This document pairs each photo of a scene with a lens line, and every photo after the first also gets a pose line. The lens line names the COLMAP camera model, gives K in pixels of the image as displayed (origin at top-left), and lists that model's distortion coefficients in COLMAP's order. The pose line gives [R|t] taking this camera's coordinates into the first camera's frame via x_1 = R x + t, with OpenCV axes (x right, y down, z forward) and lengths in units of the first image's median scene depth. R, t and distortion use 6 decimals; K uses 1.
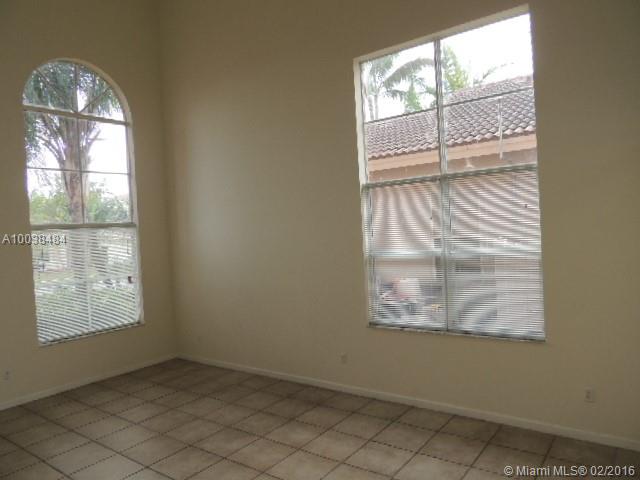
lens RADIAL K [[457.2, 0, 320.0], [0, 457.2, 240.0], [0, 0, 1]] dist [-0.007632, -0.003952]
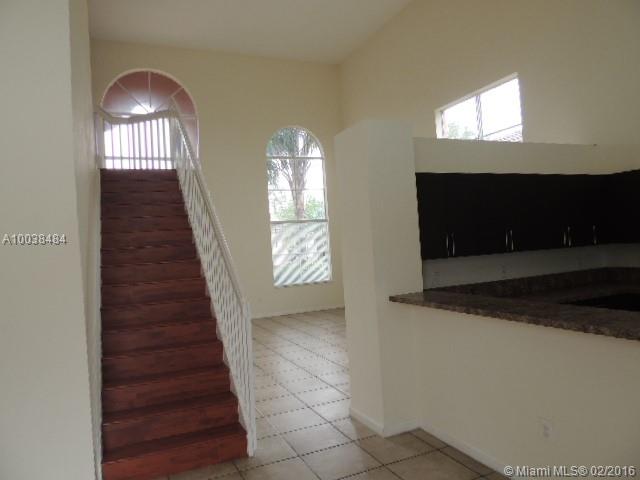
lens RADIAL K [[461.4, 0, 320.0], [0, 461.4, 240.0], [0, 0, 1]] dist [-0.011733, -0.005593]
pose [[0.873509, -0.012530, -0.486646, 0.483646], [0.013584, 0.999907, -0.001363, 0.049959], [0.486618, -0.005420, 0.873598, -0.579237]]
